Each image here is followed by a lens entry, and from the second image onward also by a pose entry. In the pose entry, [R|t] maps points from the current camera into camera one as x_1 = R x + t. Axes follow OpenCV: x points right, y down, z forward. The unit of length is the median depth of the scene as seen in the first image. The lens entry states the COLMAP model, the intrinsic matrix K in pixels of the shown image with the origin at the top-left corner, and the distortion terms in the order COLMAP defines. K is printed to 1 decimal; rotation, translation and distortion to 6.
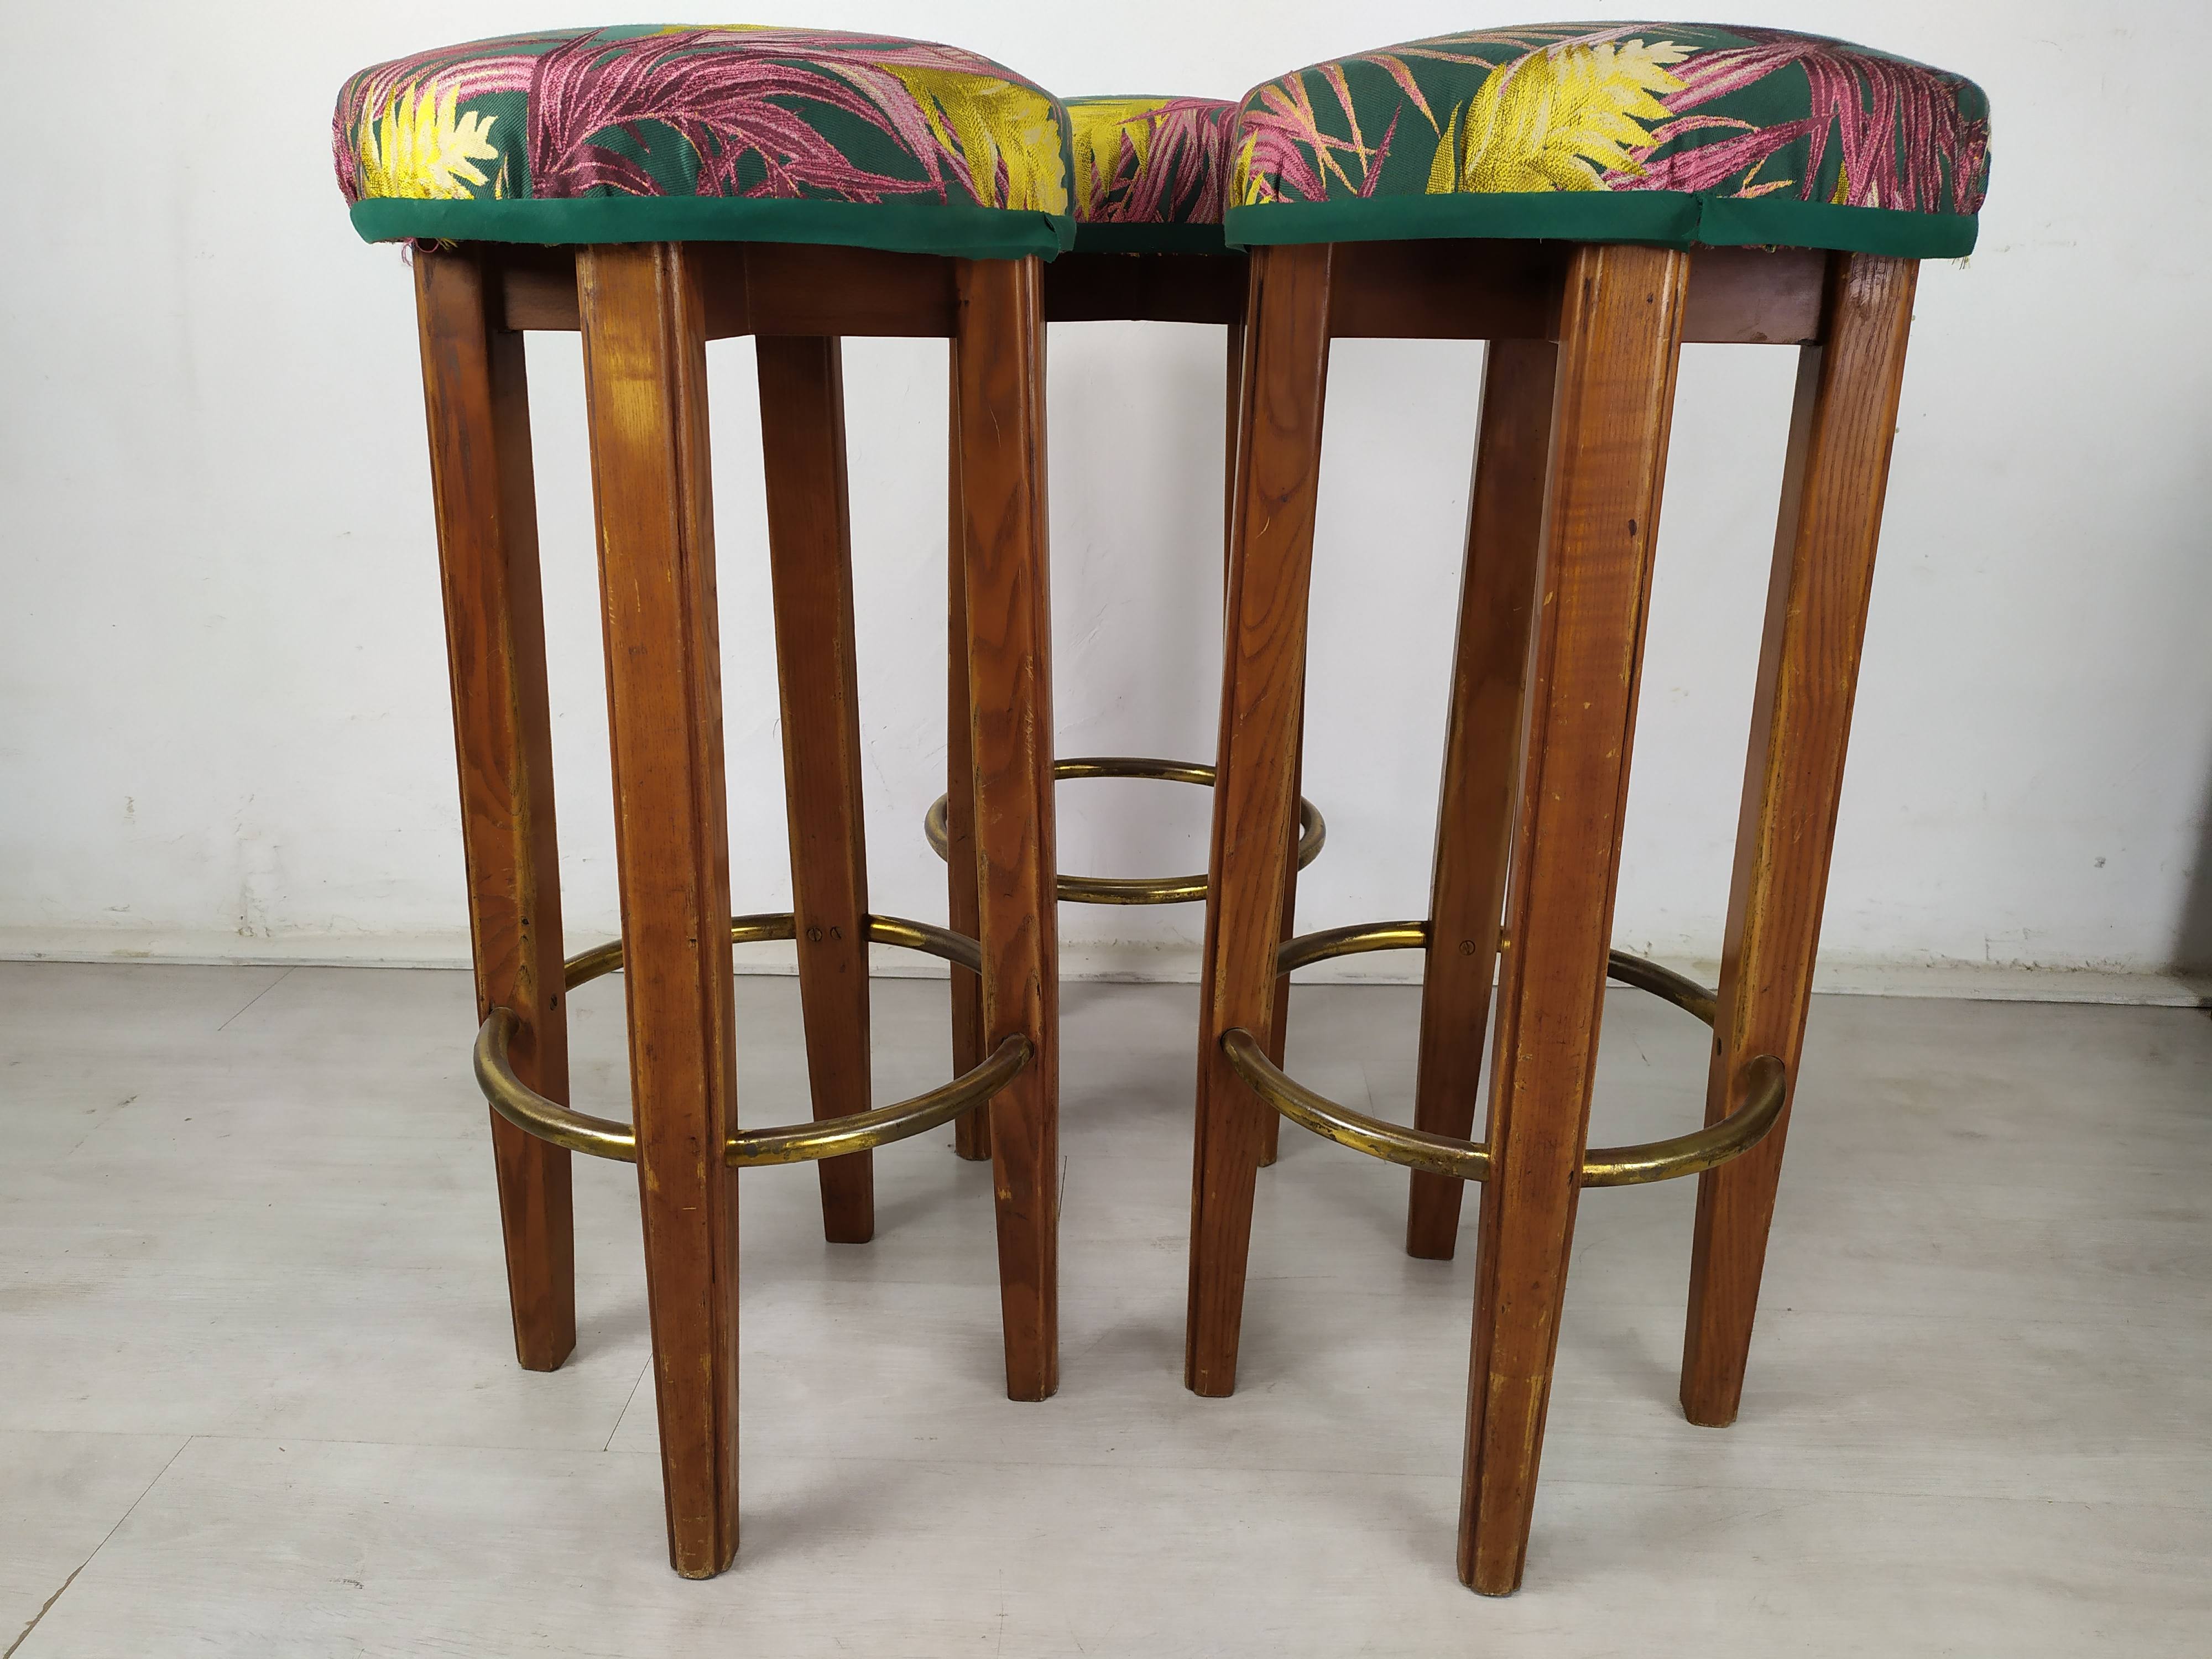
lens RADIAL K [[1667.2, 0, 1113.9], [0, 1667.2, 826.5], [0, 0, 1]] dist [0.066685, -0.059096]
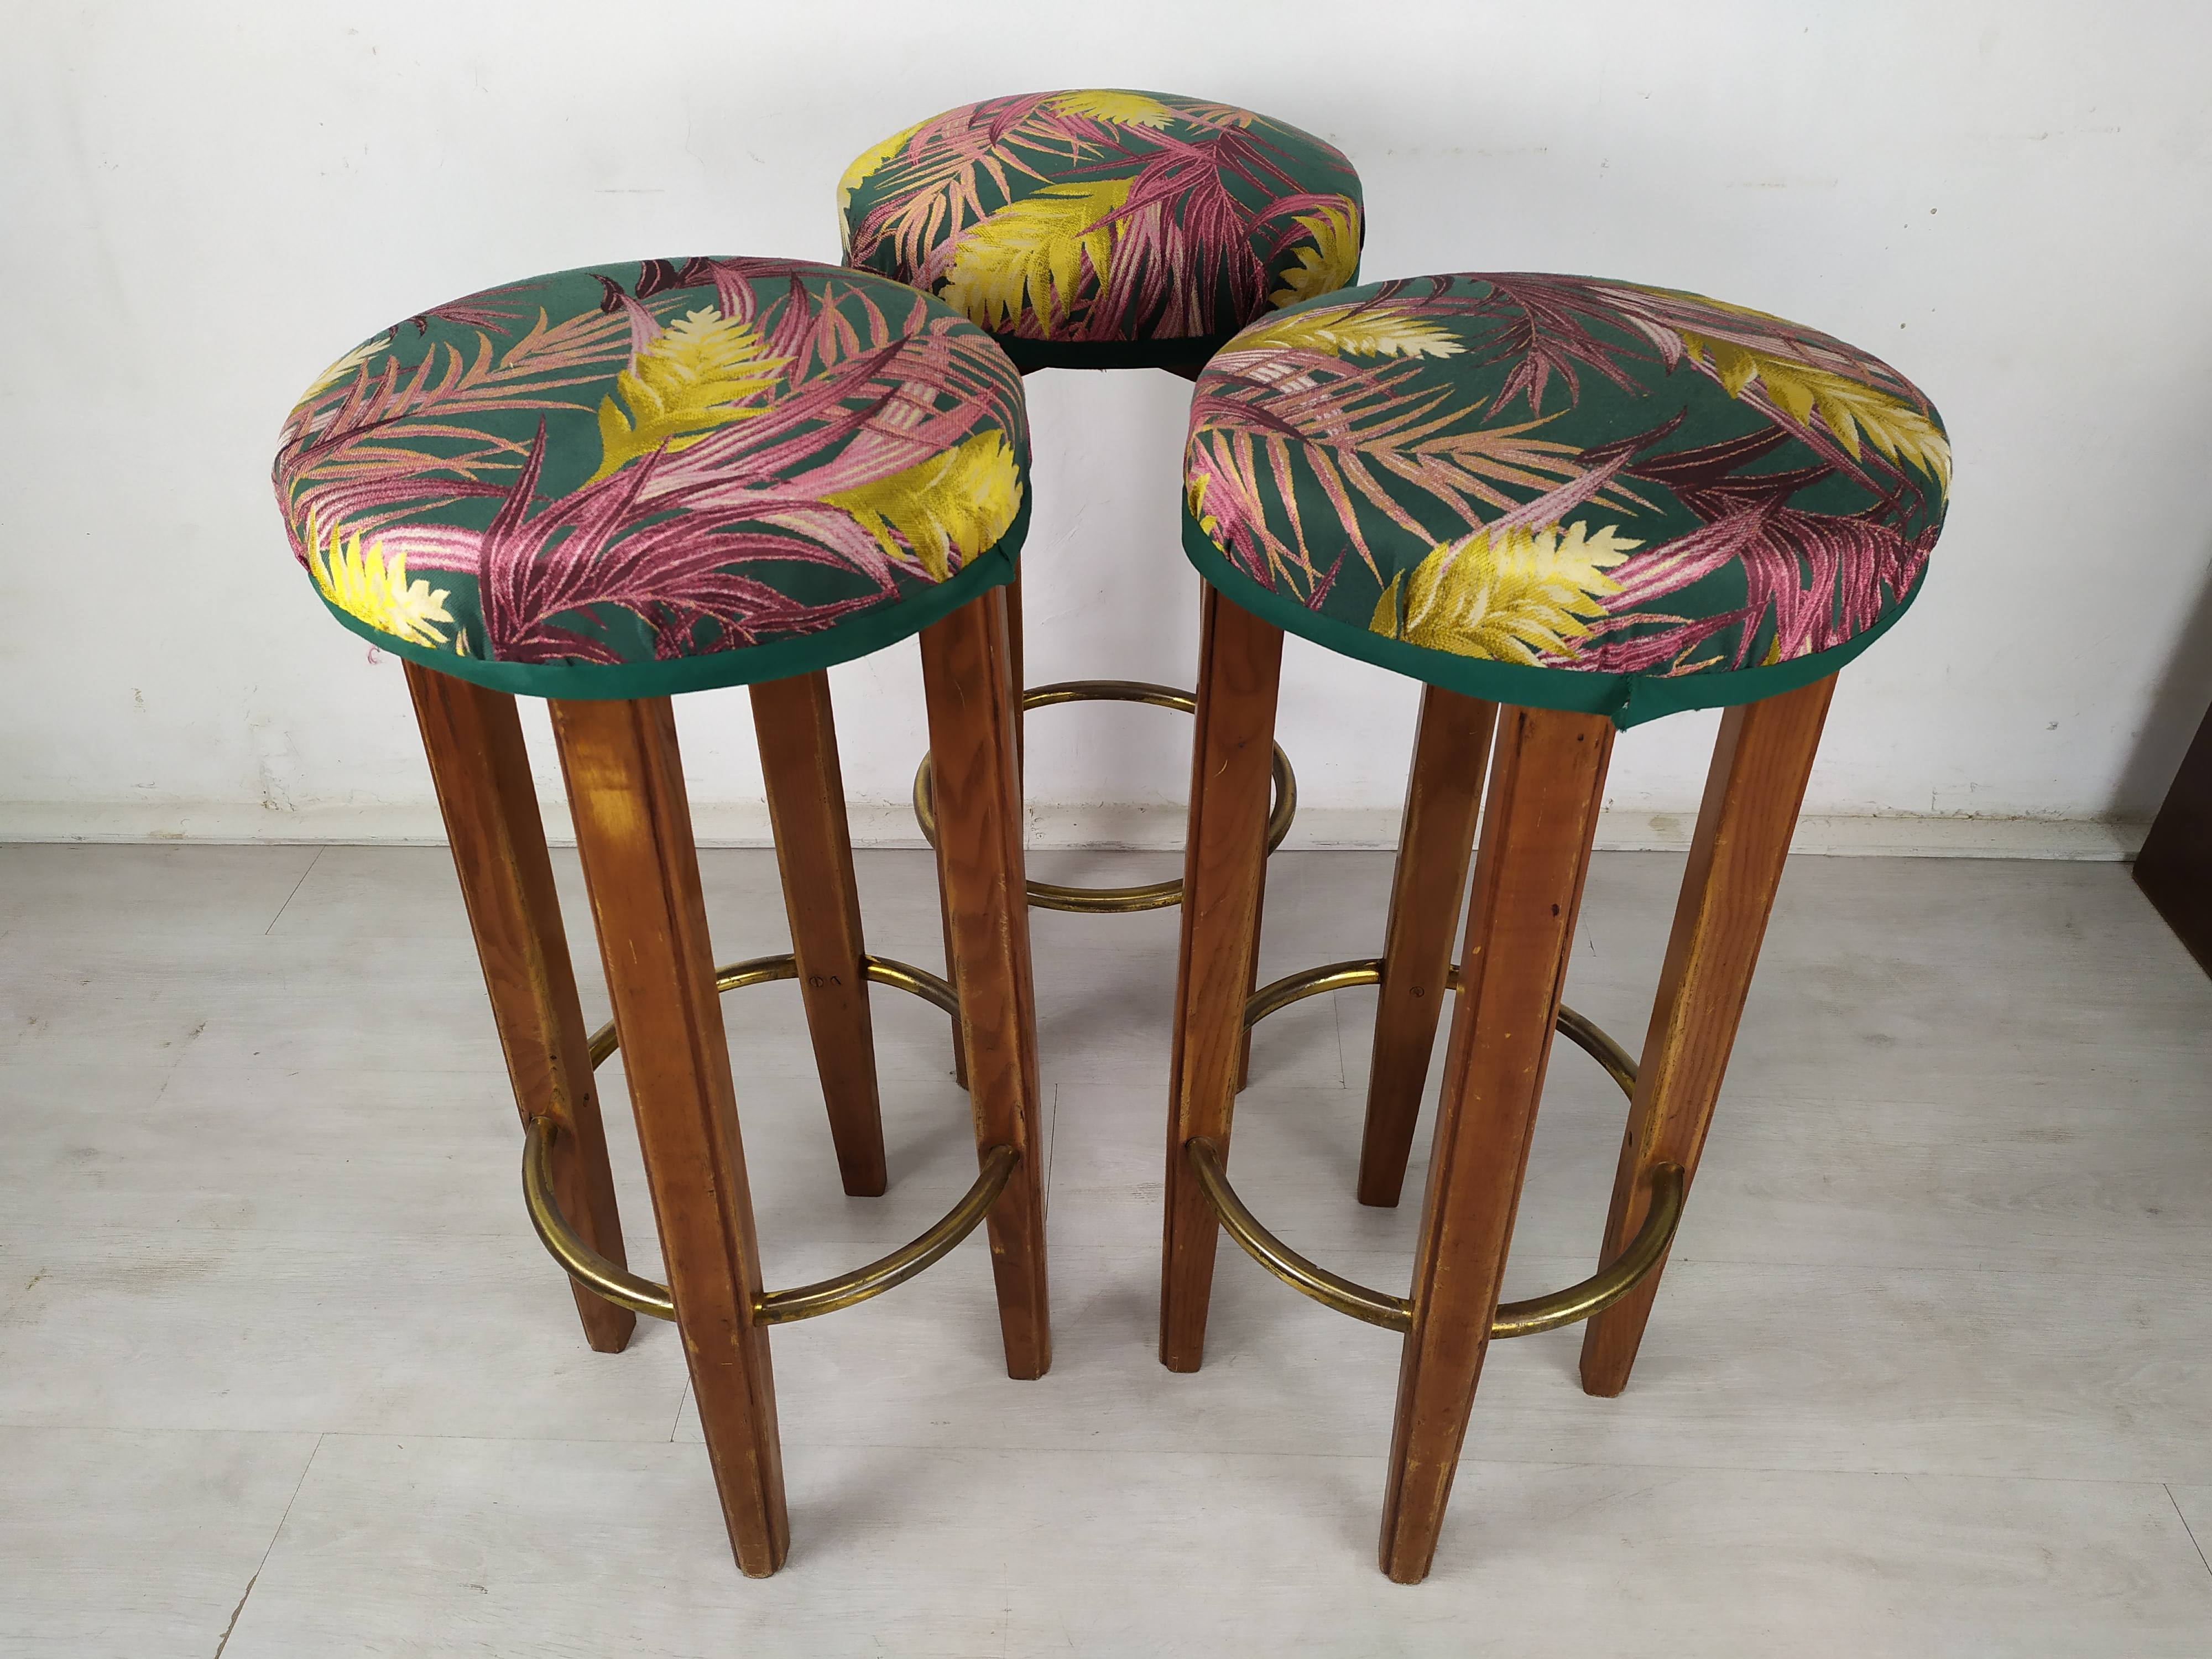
lens RADIAL K [[1667.2, 0, 1113.9], [0, 1667.2, 826.5], [0, 0, 1]] dist [0.066685, -0.059096]
pose [[0.999871, -0.015232, -0.005100, 0.023597], [0.016063, 0.951759, 0.306425, -0.401565], [0.000187, -0.306467, 0.951881, -0.000706]]
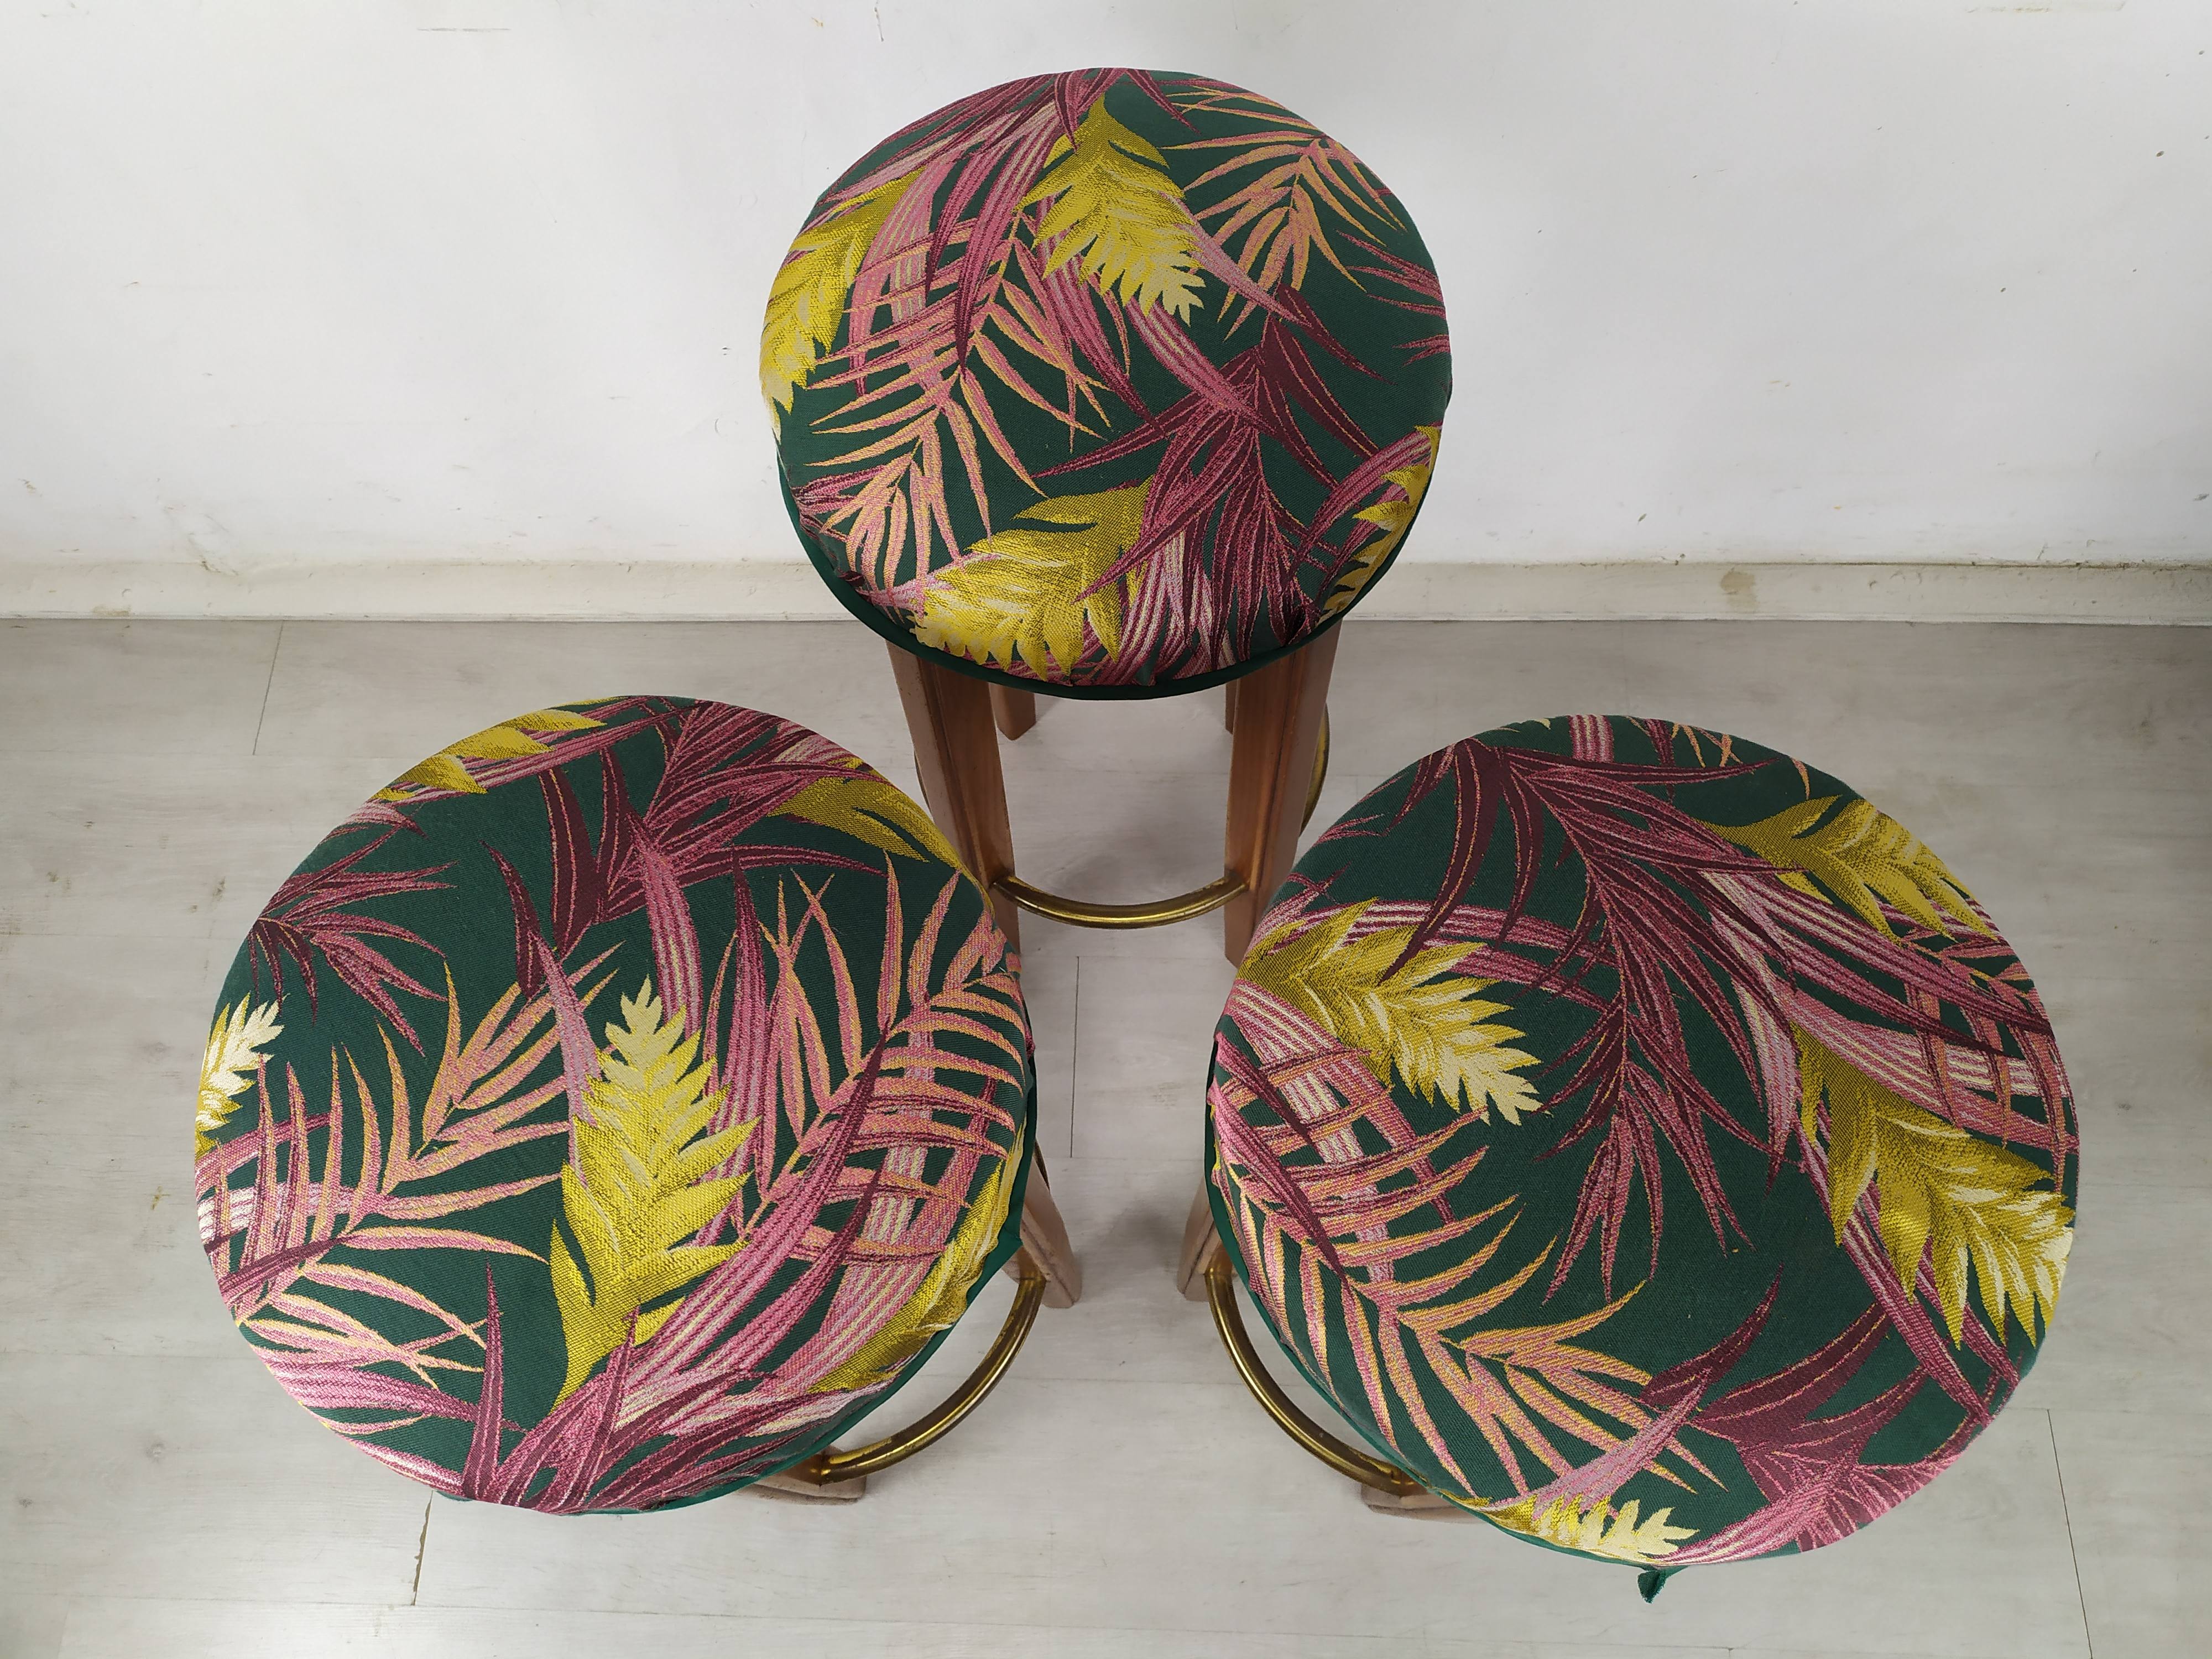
lens RADIAL K [[1673.8, 0, 1112.9], [0, 1673.8, 833.5], [0, 0, 1]] dist [0.055879, -0.064796]
pose [[0.999373, -0.020545, -0.028849, 0.038480], [0.035318, 0.638967, 0.768423, -0.948580], [0.002646, -0.768960, 0.639292, 0.458191]]
